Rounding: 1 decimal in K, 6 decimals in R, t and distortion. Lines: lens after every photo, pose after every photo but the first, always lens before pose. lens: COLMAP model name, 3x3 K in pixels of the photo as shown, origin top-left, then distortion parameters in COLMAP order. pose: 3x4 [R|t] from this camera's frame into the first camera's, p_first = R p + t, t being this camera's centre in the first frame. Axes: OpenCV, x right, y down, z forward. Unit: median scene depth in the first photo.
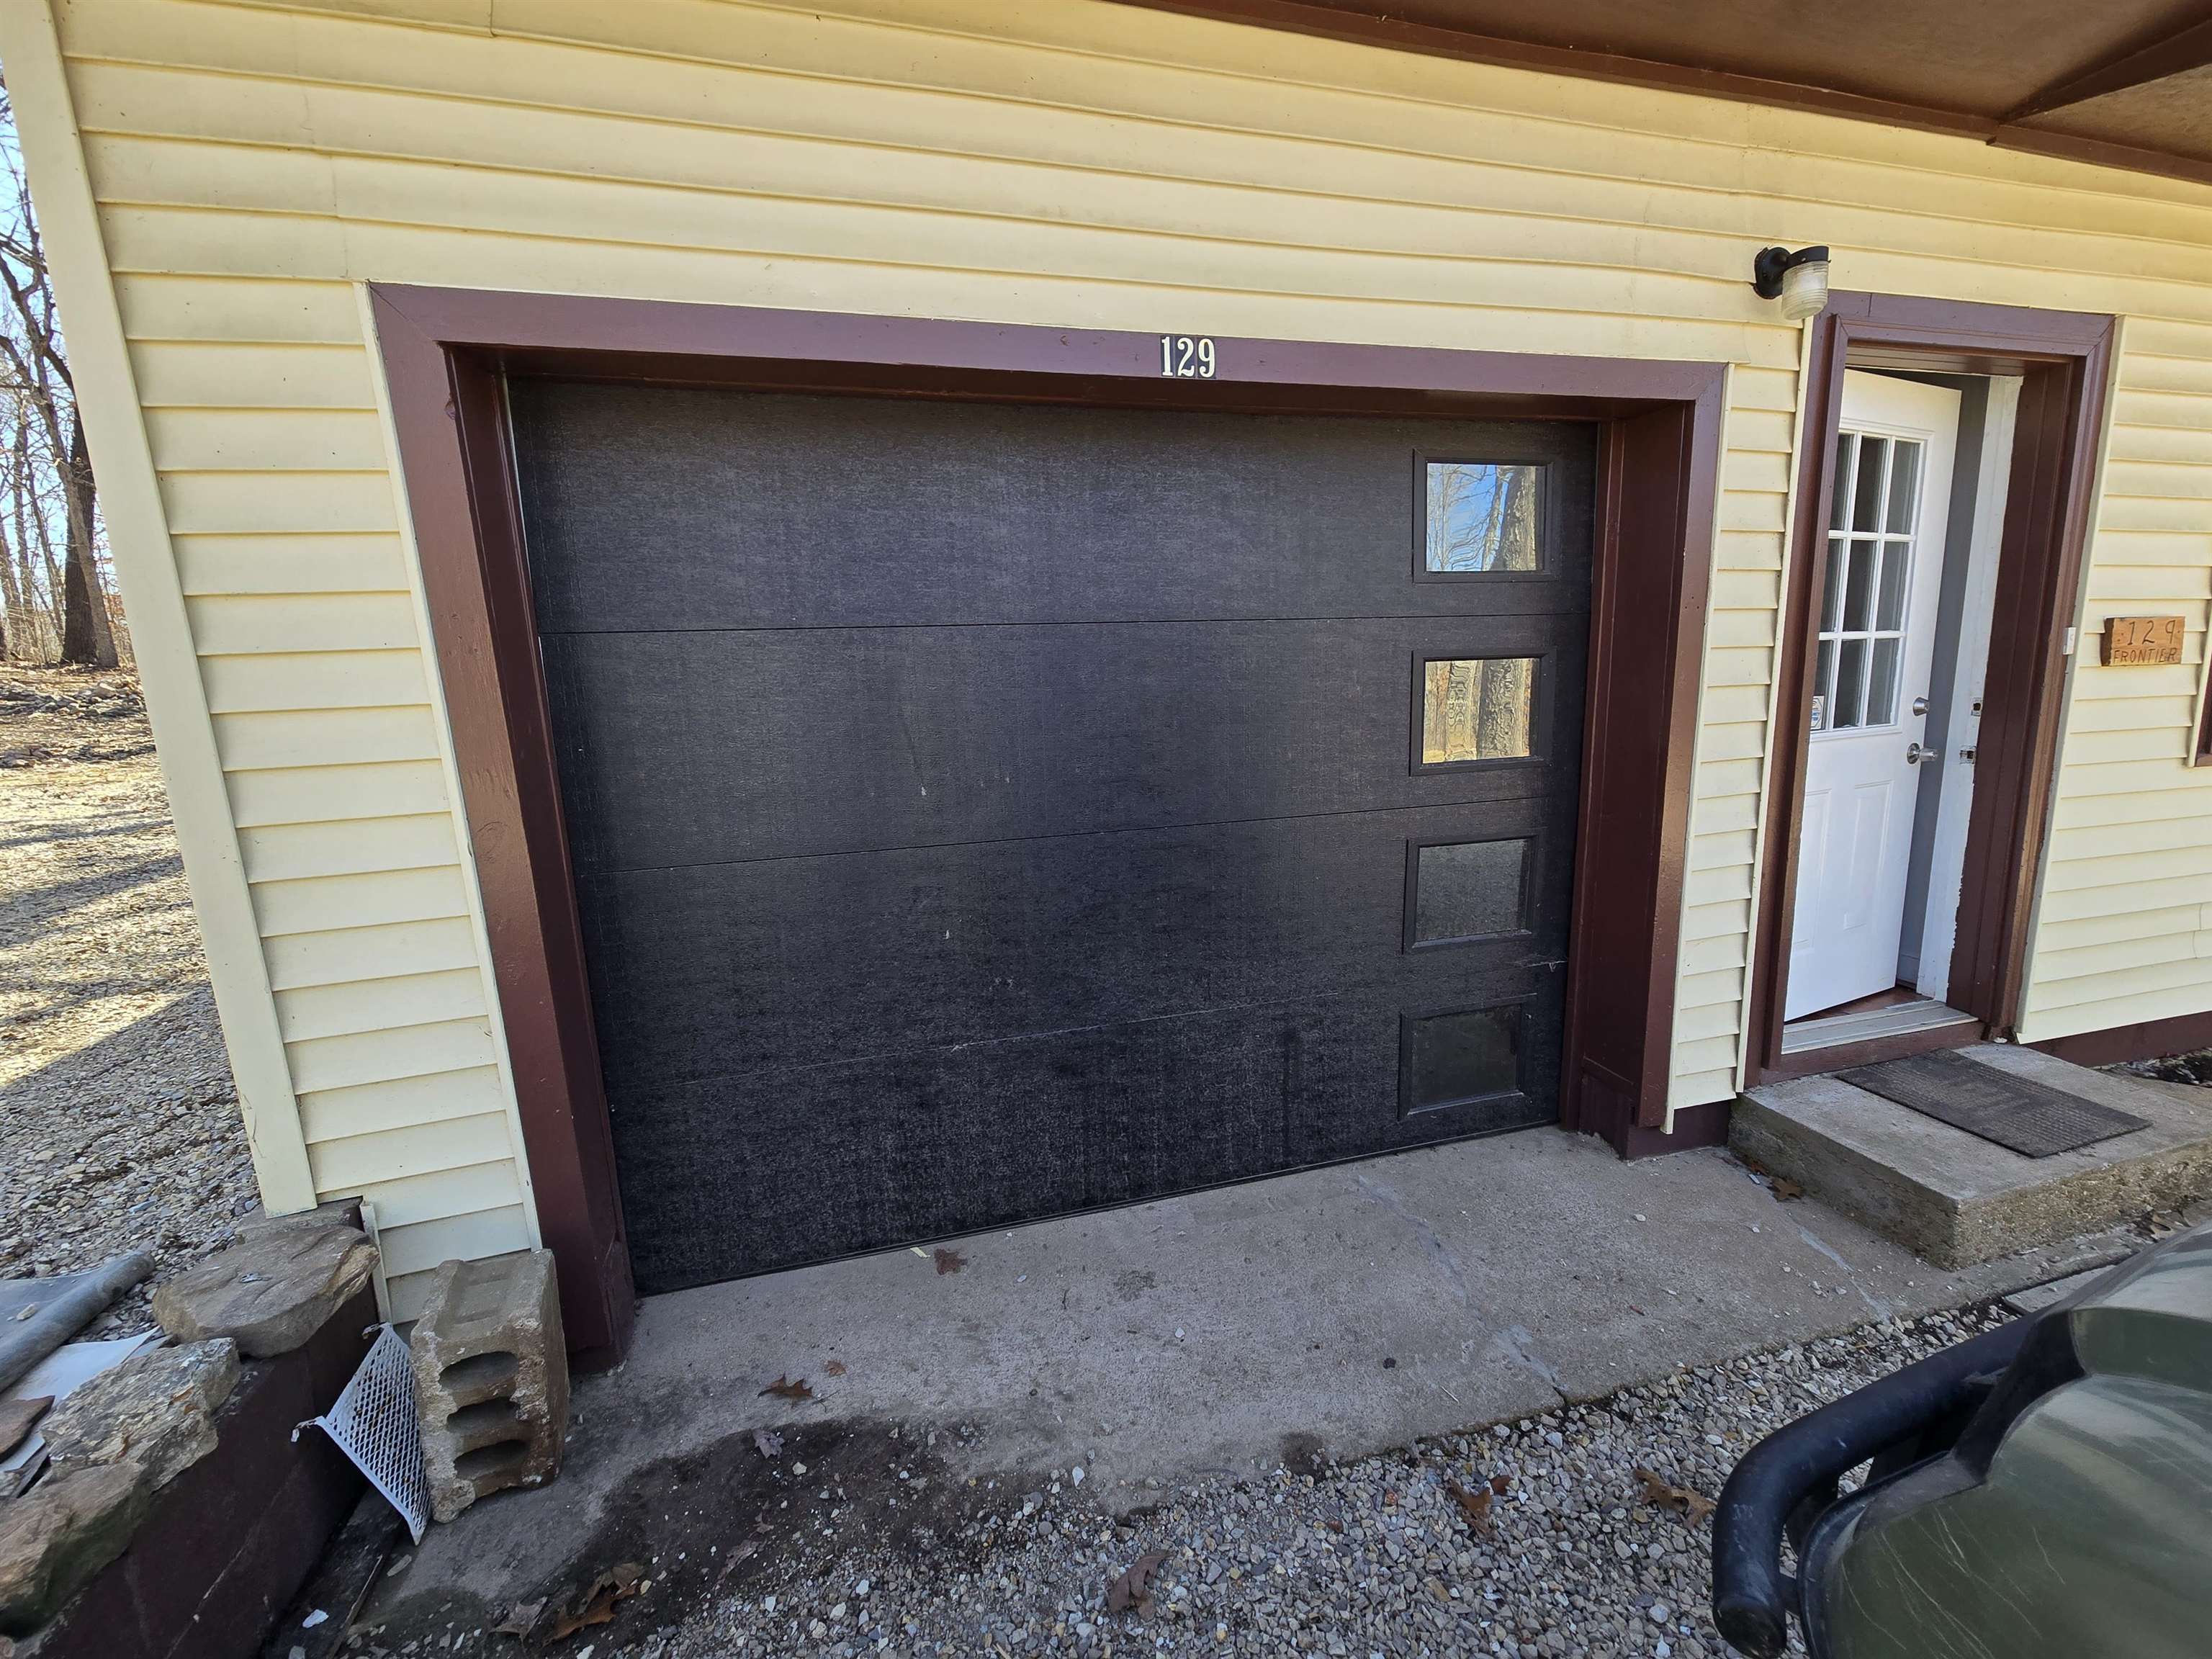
lens RADIAL K [[896.3, 0, 1111.1], [0, 896.3, 822.0], [0, 0, 1]] dist [-0.001761, 0.000327]
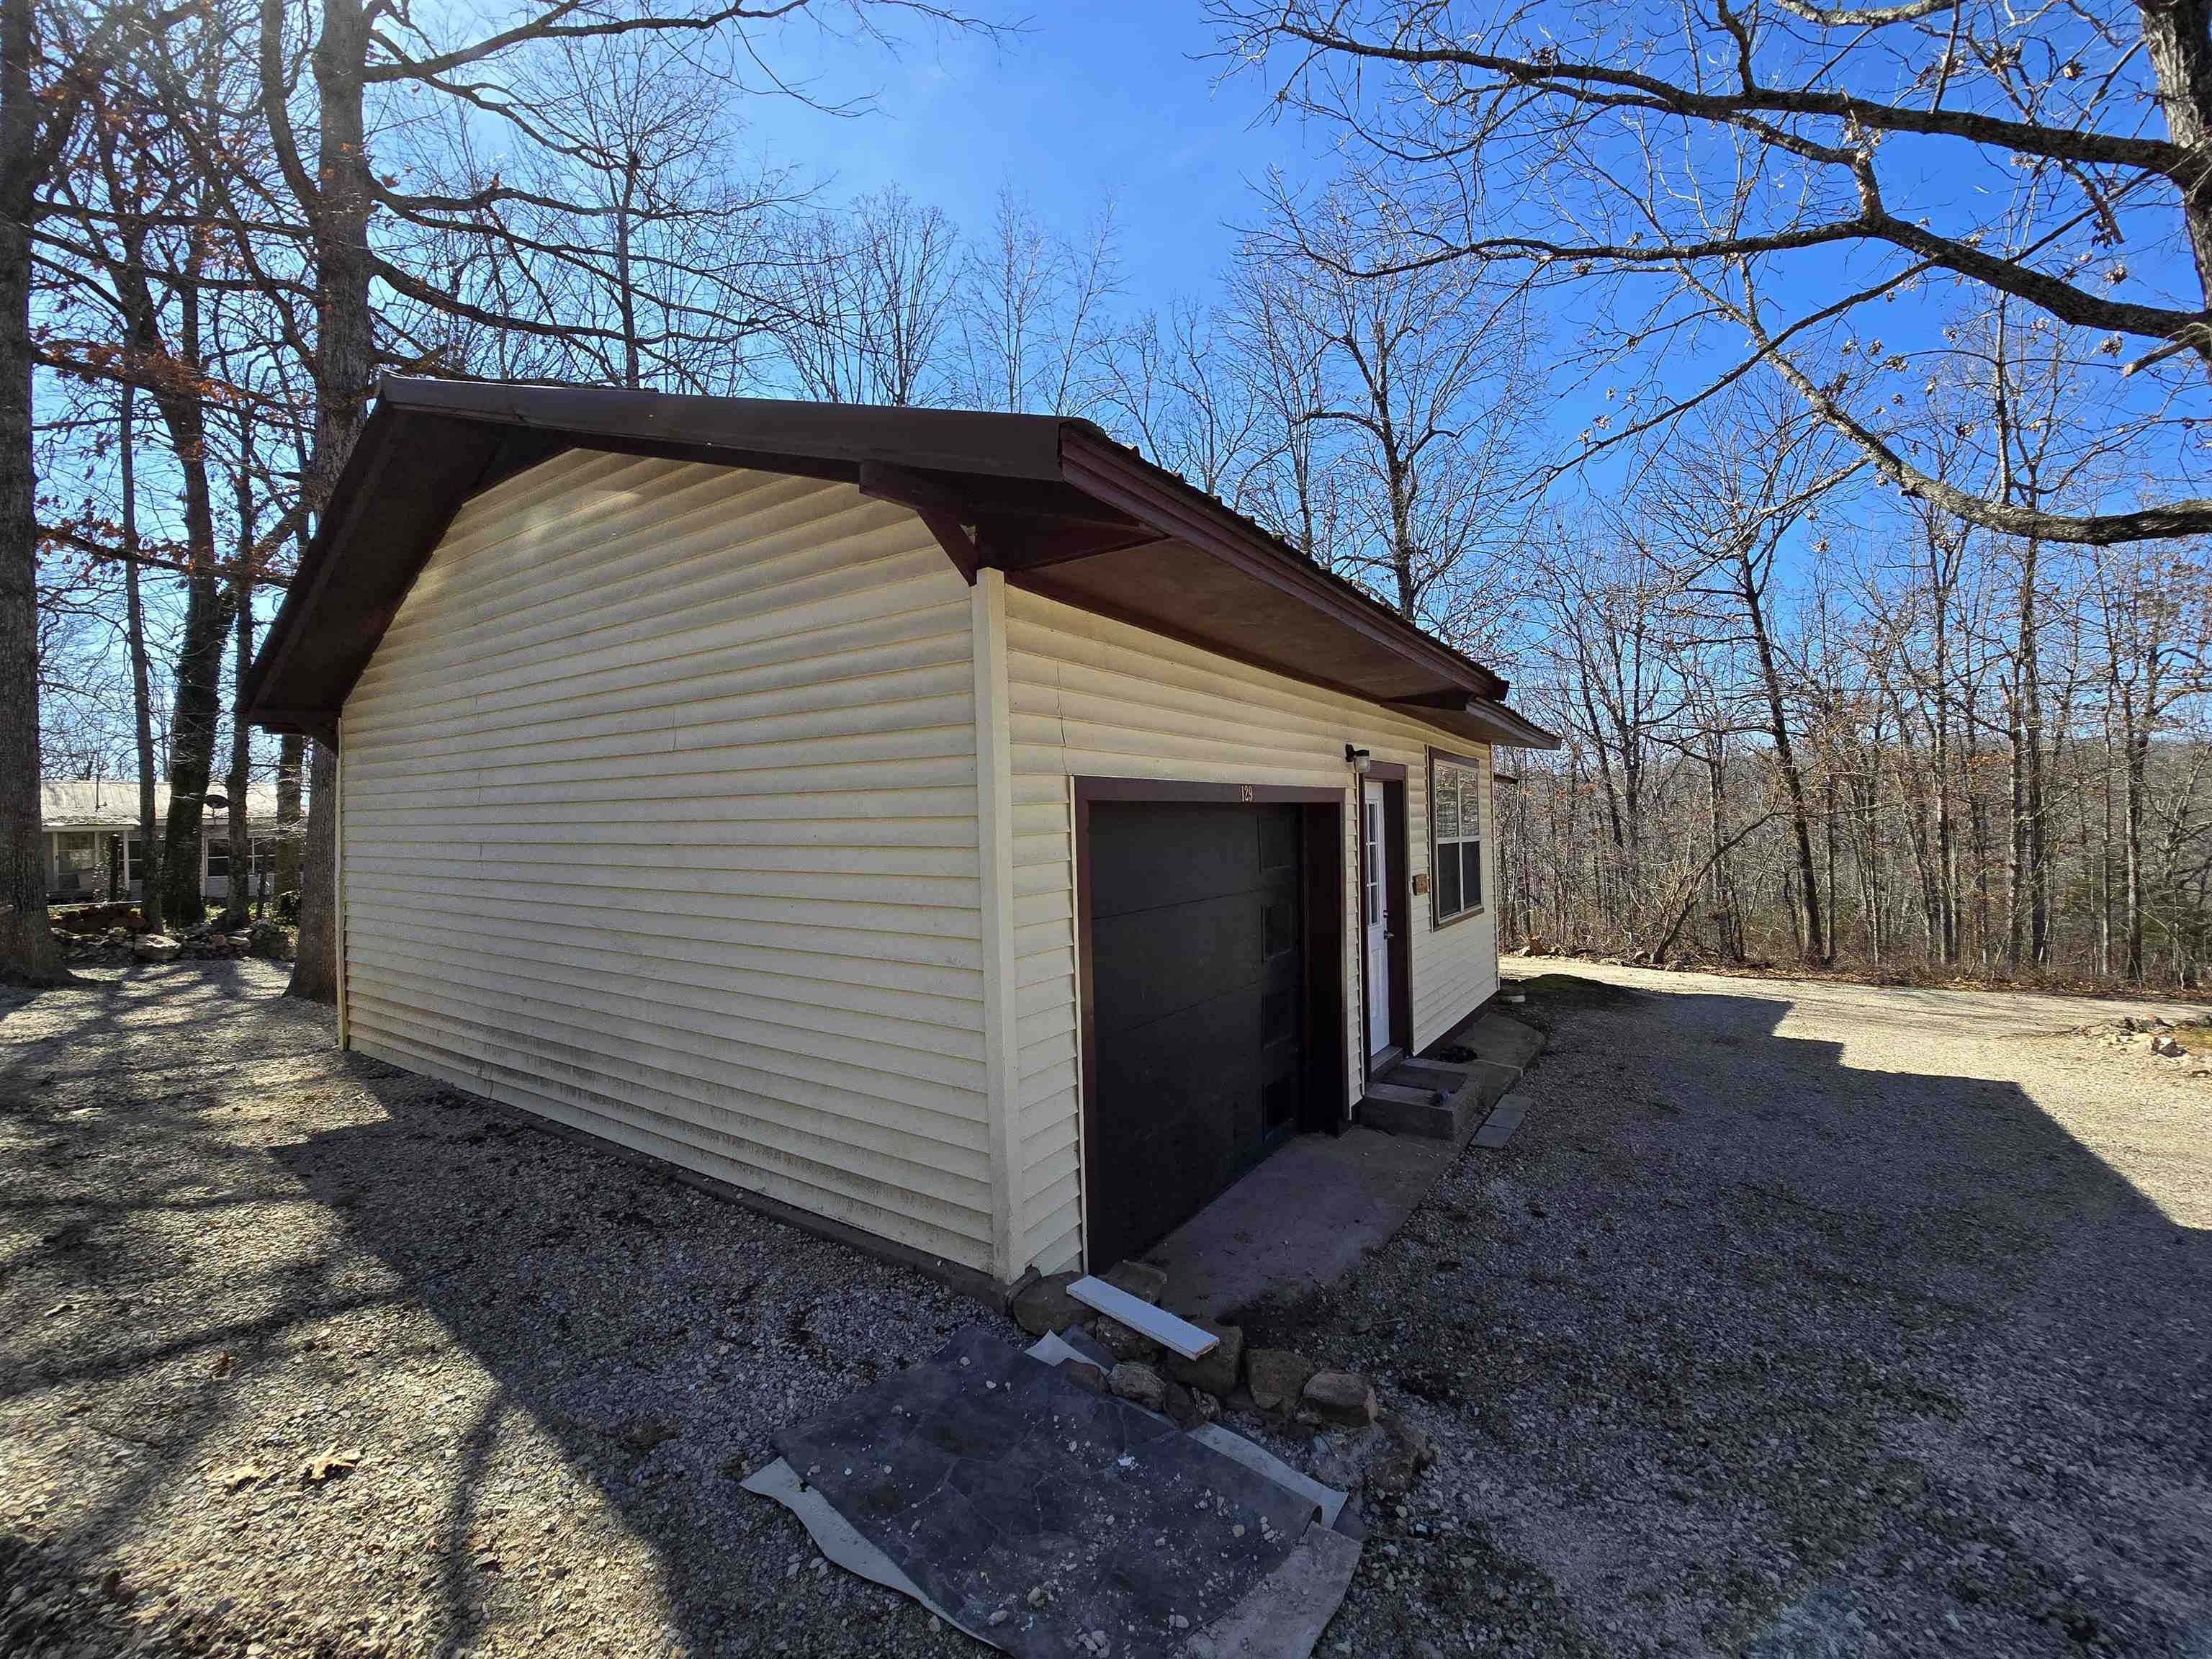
lens RADIAL K [[896.3, 0, 1111.1], [0, 896.3, 822.0], [0, 0, 1]] dist [-0.001761, 0.000327]
pose [[0.752759, 0.020012, 0.657992, -1.185615], [0.105681, 0.982900, -0.150795, -0.088359], [-0.649758, 0.183050, 0.737772, -0.331222]]
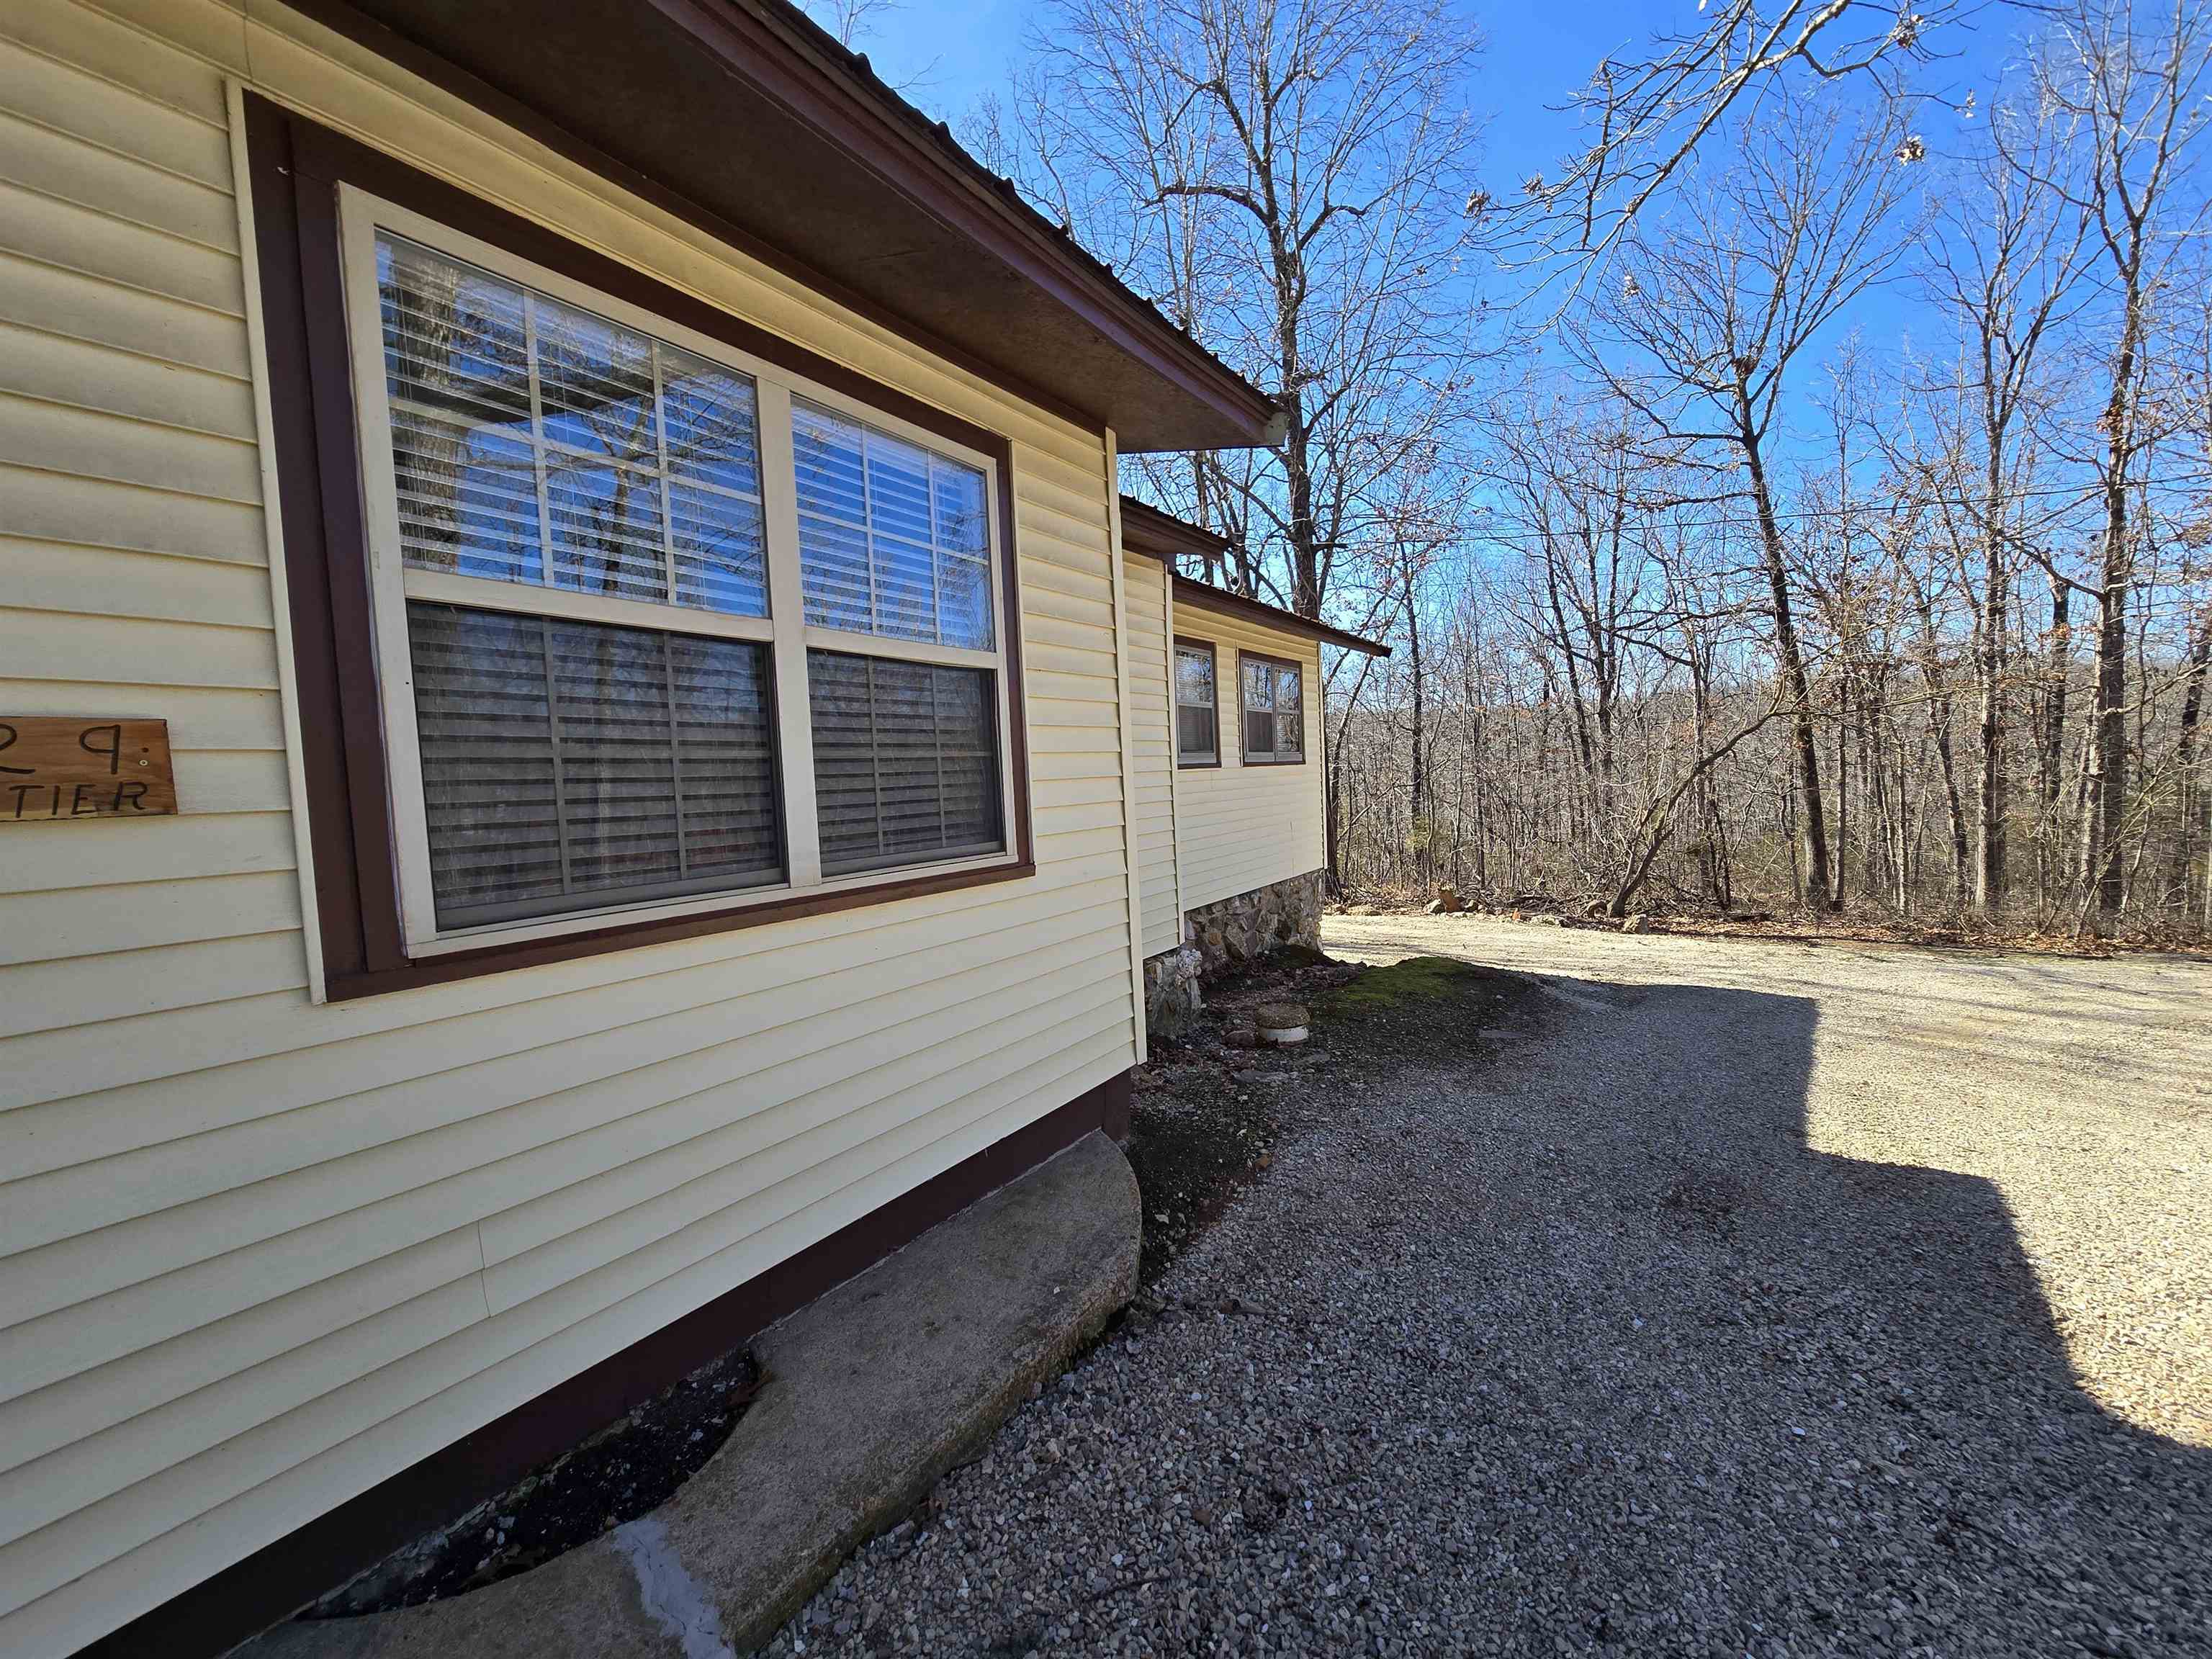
lens RADIAL K [[908.2, 0, 1111.4], [0, 908.2, 823.2], [0, 0, 1]] dist [0.000564, 0.000383]
pose [[0.741112, -0.038189, 0.670294, 1.298490], [0.129927, 0.987665, -0.087383, -0.061602], [-0.658689, 0.151850, 0.736933, 0.306543]]
